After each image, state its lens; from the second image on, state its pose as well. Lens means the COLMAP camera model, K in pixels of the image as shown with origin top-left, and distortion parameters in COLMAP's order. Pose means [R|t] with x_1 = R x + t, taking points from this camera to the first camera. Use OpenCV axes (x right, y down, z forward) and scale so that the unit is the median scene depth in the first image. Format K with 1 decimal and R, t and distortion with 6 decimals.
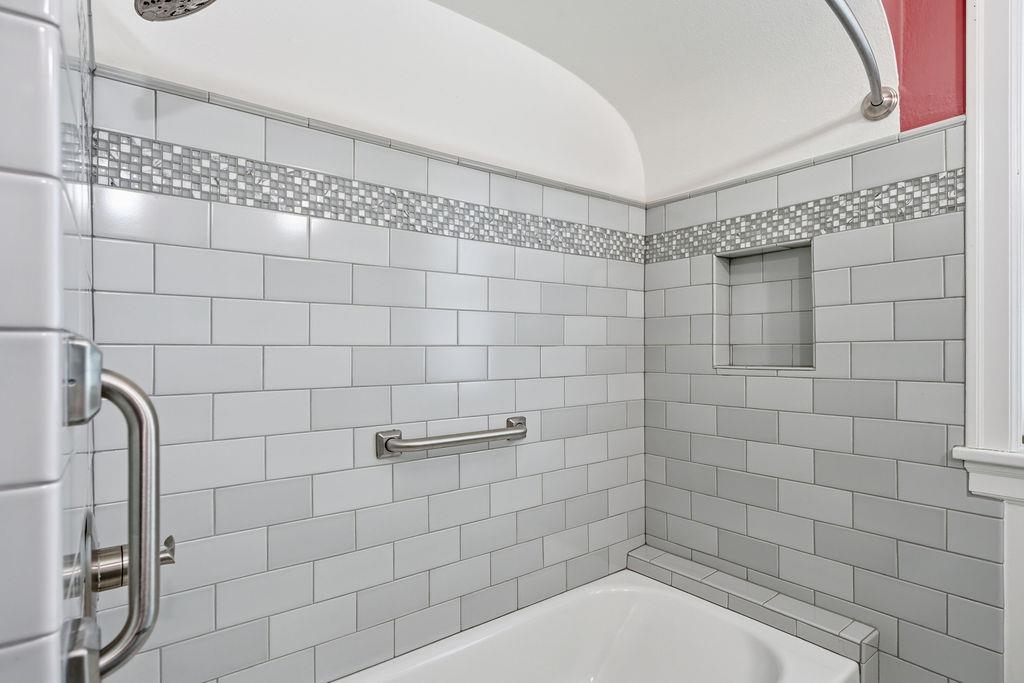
lens RADIAL K [[527.0, 0, 514.7], [0, 527.0, 349.7], [0, 0, 1]] dist [-0.000789, 0.000101]
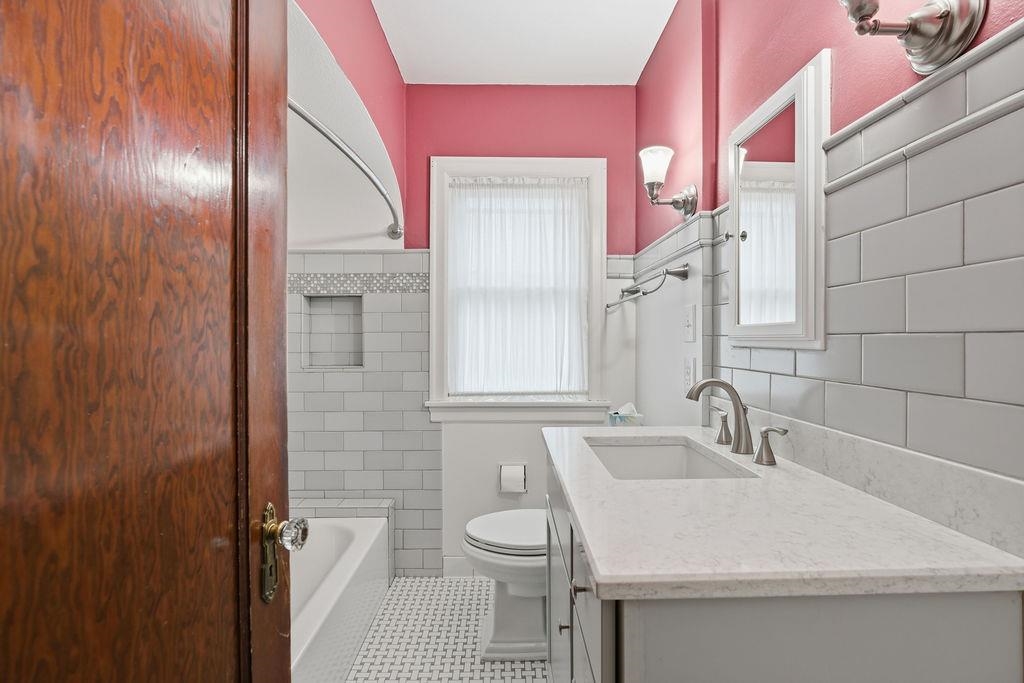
lens RADIAL K [[453.0, 0, 512.0], [0, 453.0, 341.5], [0, 0, 1]] dist [-0.015438, 0.006697]
pose [[0.595905, 0.001159, 0.803054, -0.379867], [-0.000295, 0.999999, -0.001224, -0.050376], [-0.803055, 0.000492, 0.595905, -0.335271]]
